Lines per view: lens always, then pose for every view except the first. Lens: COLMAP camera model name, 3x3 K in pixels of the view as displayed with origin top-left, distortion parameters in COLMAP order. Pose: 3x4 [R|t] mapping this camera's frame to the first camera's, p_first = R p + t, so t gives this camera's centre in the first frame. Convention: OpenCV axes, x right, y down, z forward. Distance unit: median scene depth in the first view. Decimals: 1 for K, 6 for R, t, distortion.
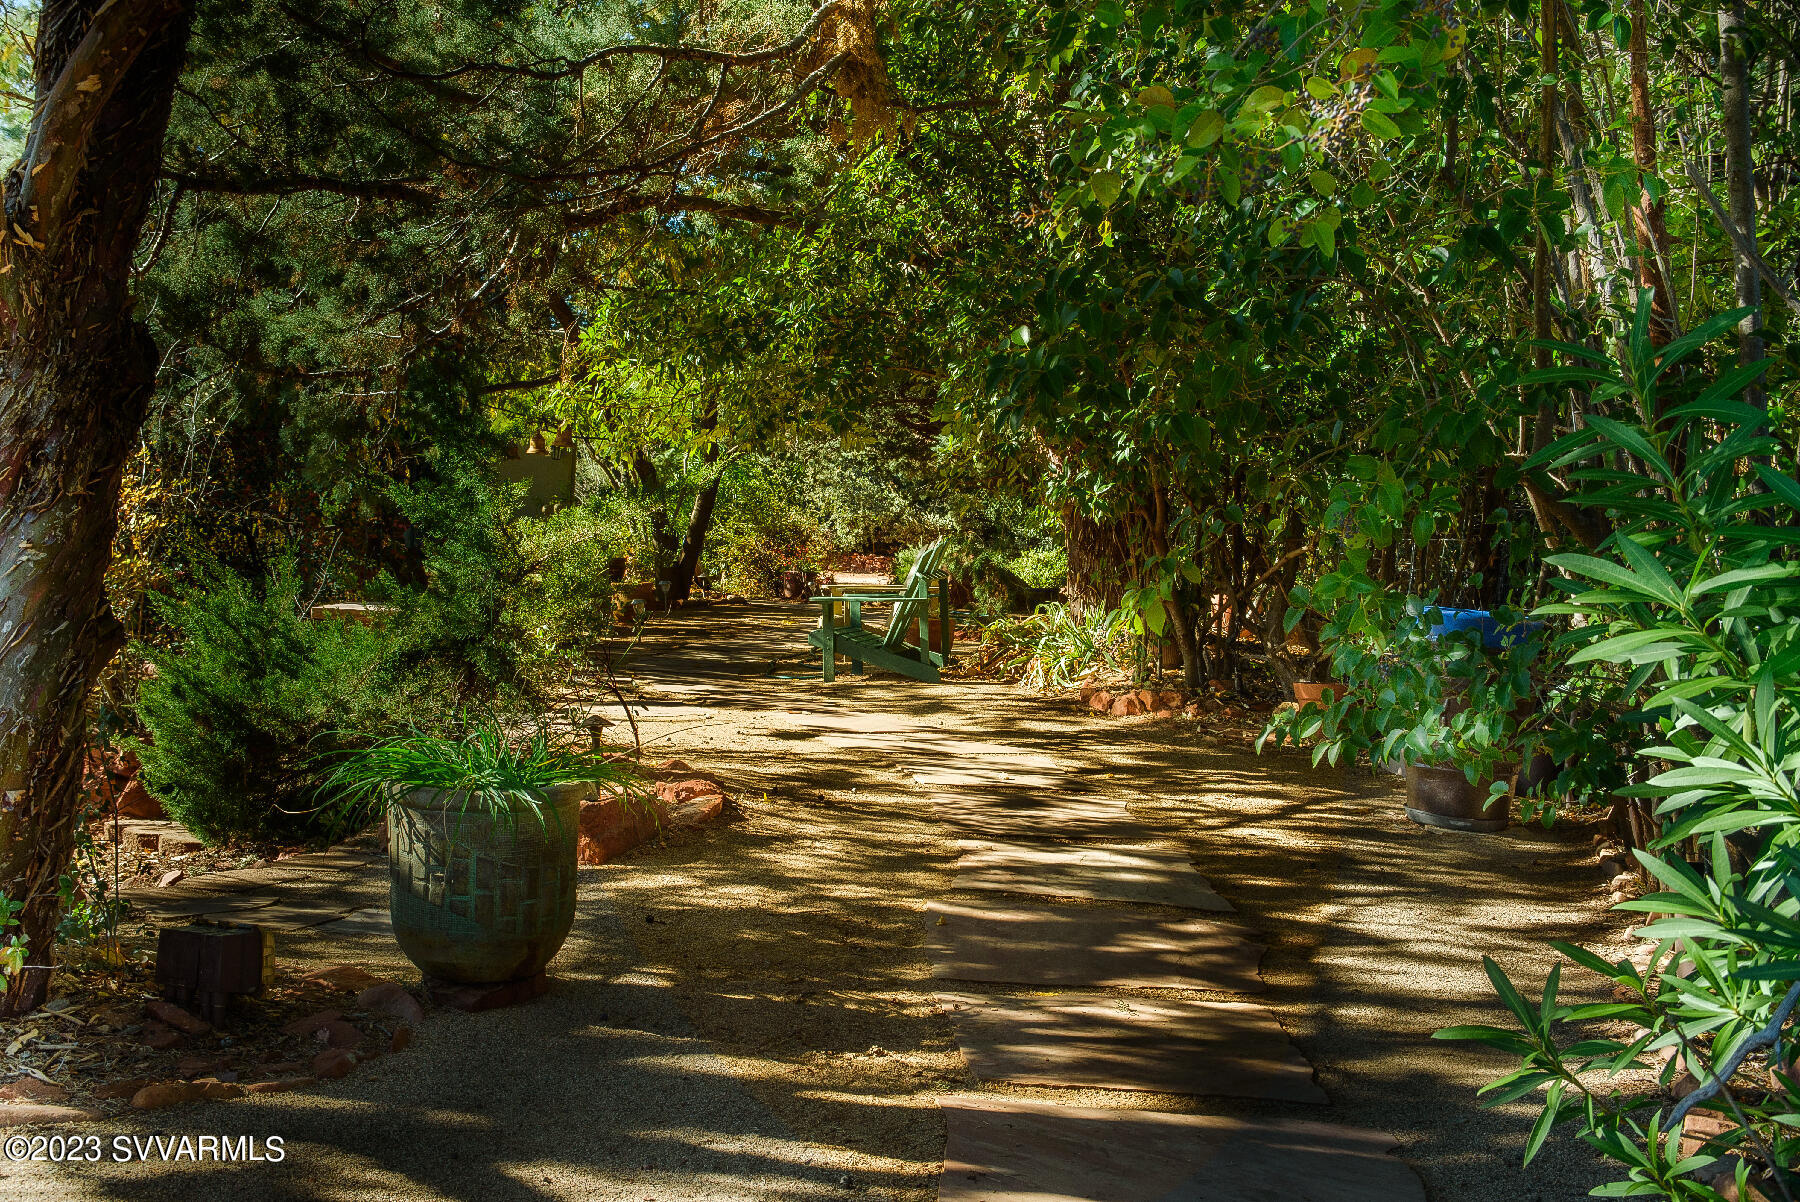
lens RADIAL K [[2231.3, 0, 900.0], [0, 2231.3, 601.0], [0, 0, 1]] dist [-0.025168, -0.005713]
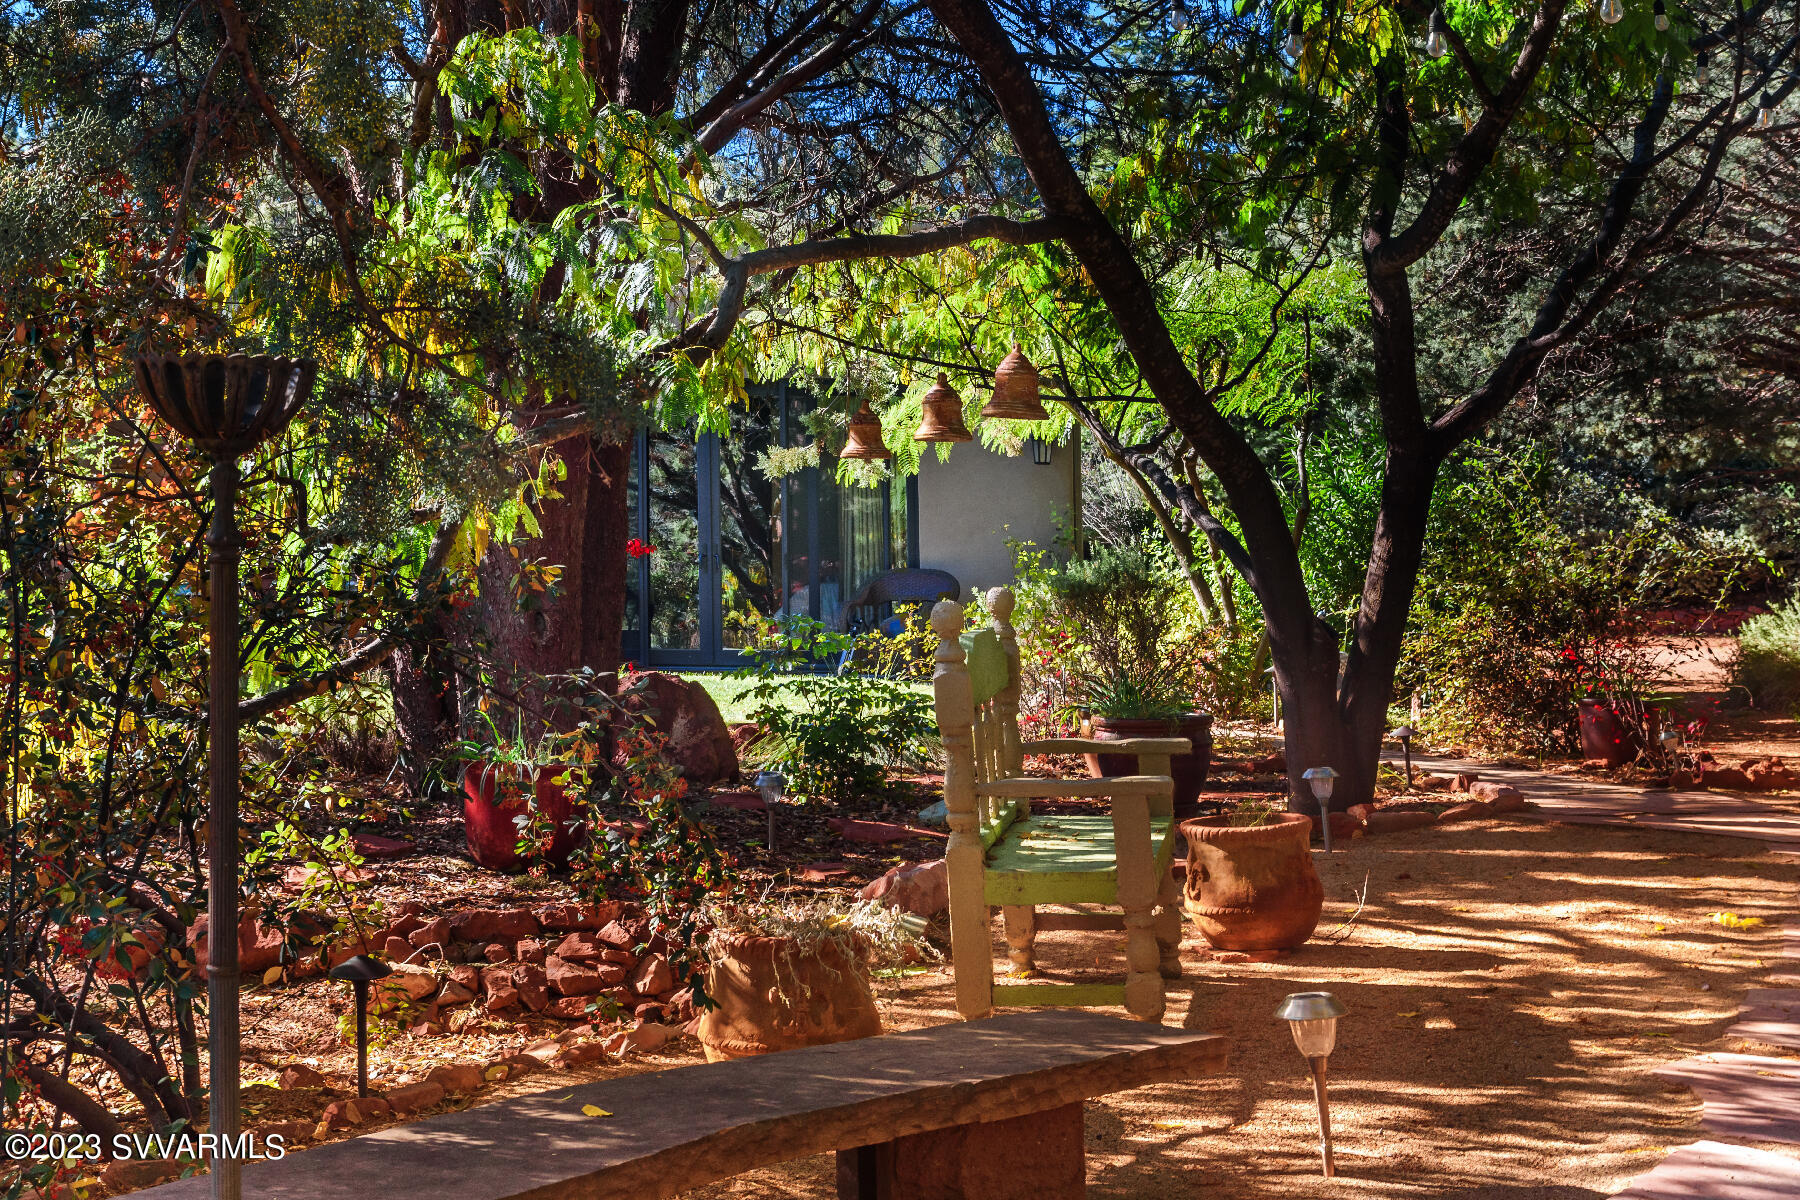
lens RADIAL K [[2483.1, 0, 900.0], [0, 2483.1, 600.0], [0, 0, 1]] dist [-0.314224, -0.015137]
pose [[0.970434, -0.054595, -0.235109, -0.099310], [0.051053, 0.998472, -0.021132, -0.042065], [0.235904, 0.008504, 0.971739, 0.791182]]
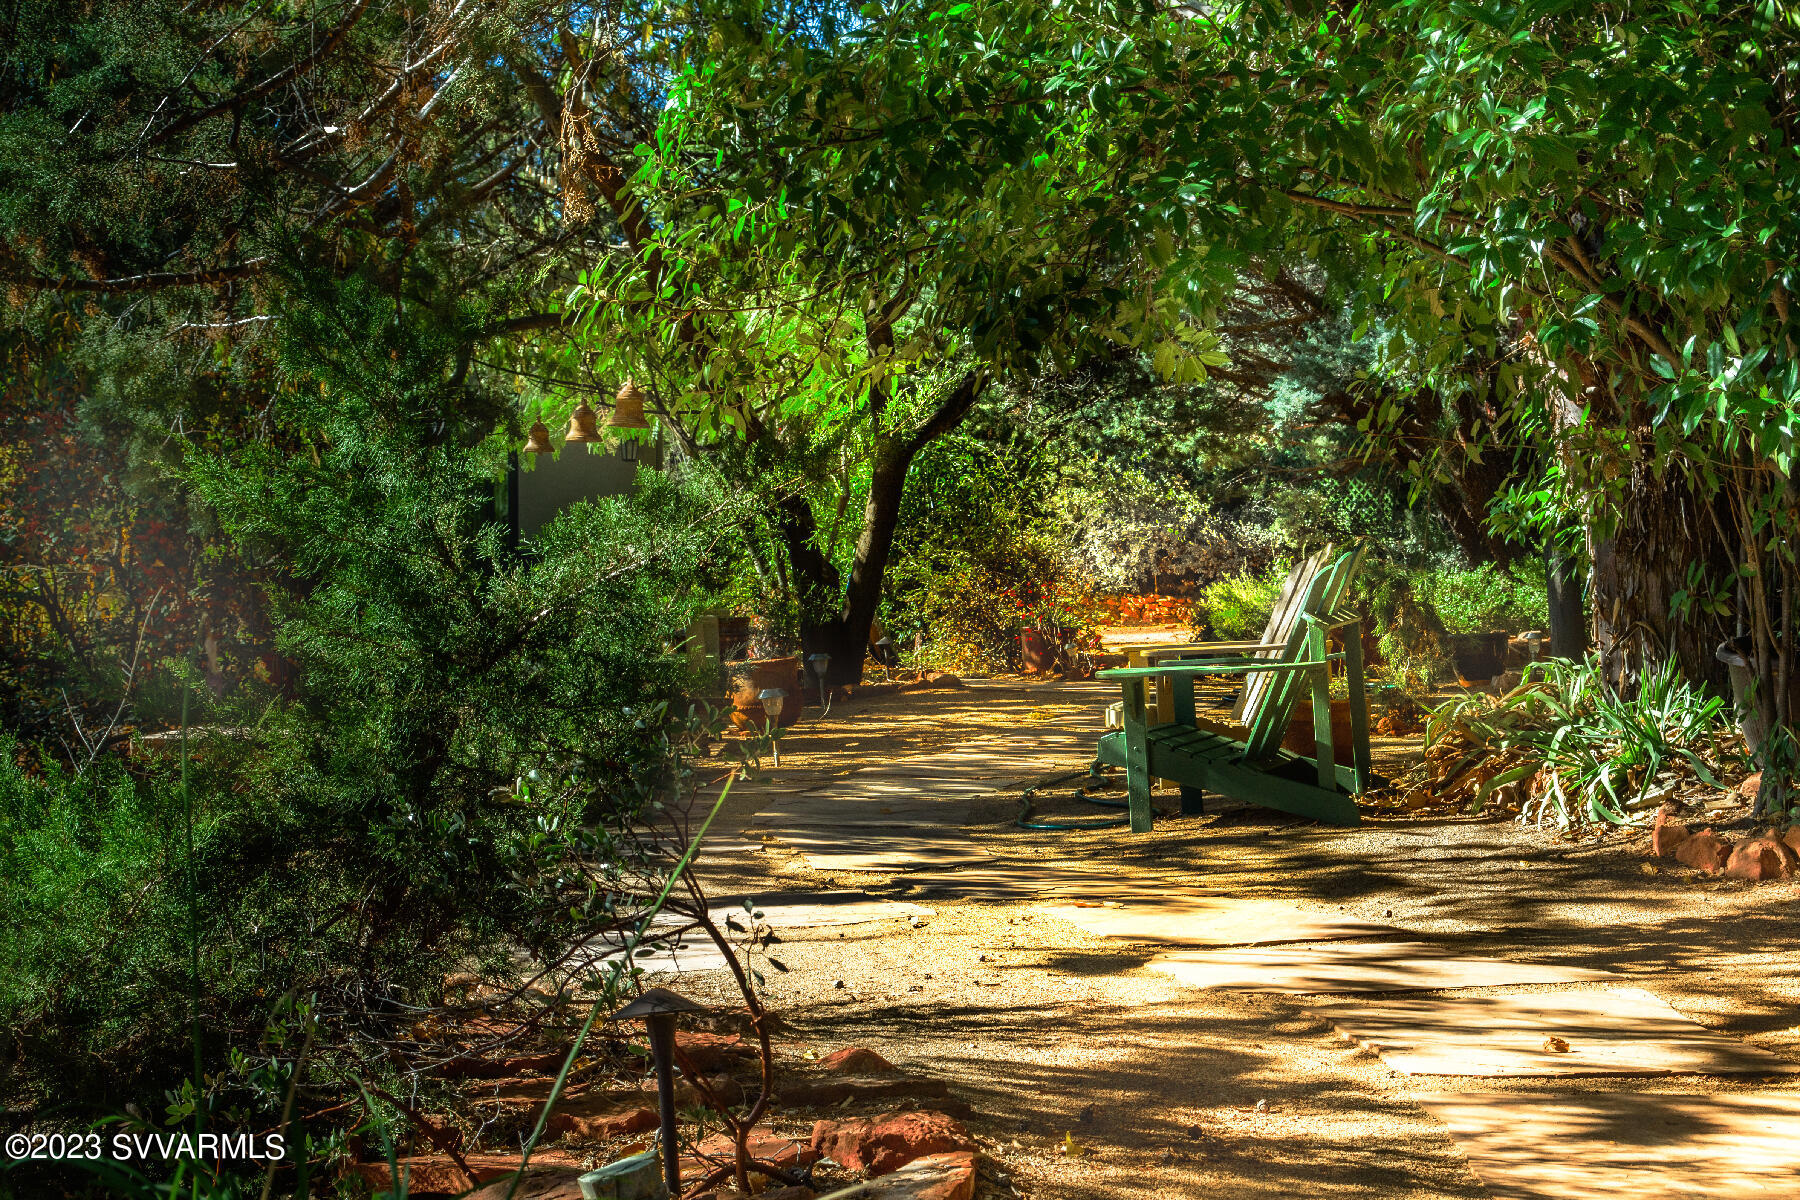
lens RADIAL K [[3224.8, 0, 900.0], [0, 3224.8, 600.0], [0, 0, 1]] dist [0.028516, 0.088818]
pose [[0.995620, -0.048889, -0.079694, -0.025223], [0.047059, 0.998587, -0.024688, -0.002117], [0.080788, 0.020830, 0.996514, 0.247660]]
